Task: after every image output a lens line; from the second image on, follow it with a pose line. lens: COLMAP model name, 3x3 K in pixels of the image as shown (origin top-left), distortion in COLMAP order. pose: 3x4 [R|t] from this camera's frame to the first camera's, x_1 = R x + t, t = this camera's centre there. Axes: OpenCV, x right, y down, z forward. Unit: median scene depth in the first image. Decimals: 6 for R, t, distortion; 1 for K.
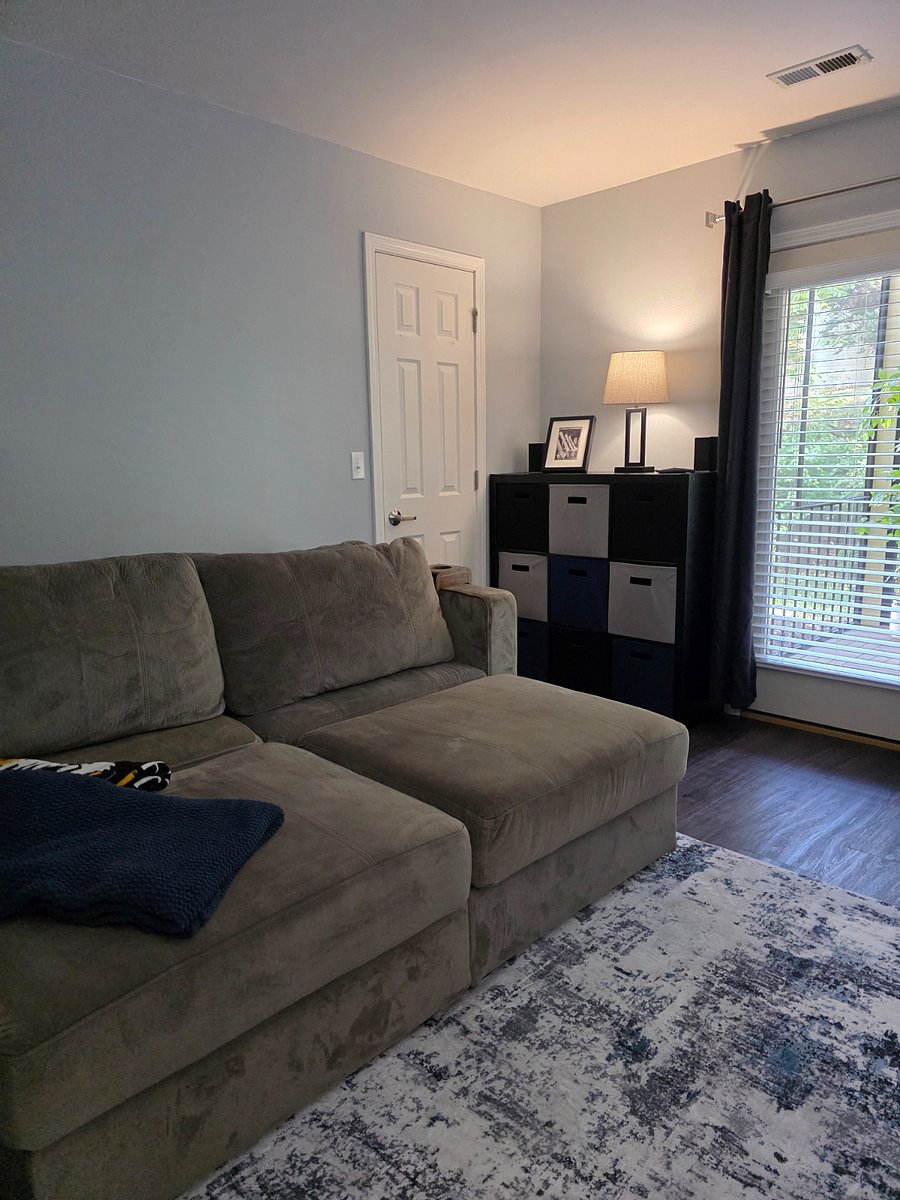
lens RADIAL K [[781.9, 0, 448.1], [0, 781.9, 601.7], [0, 0, 1]] dist [-0.003020, -0.011235]
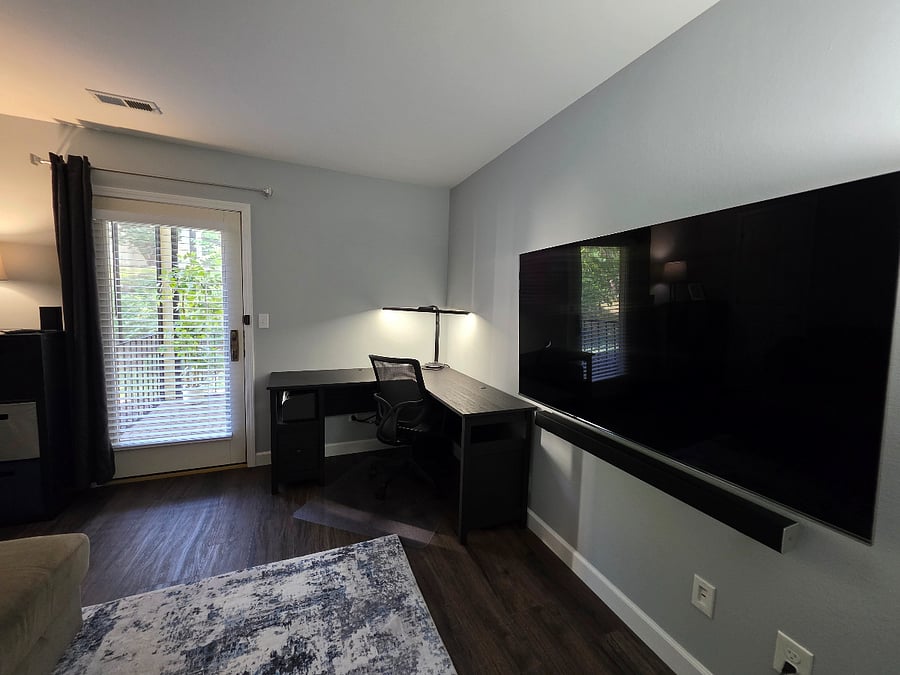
lens RADIAL K [[362.5, 0, 448.6], [0, 362.5, 337.4], [0, 0, 1]] dist [-0.000288, 0.000168]
pose [[0.383410, -0.046238, 0.922420, -0.016726], [0.141502, 0.989895, -0.009195, -0.076153], [-0.912674, 0.134049, 0.386078, 0.127133]]
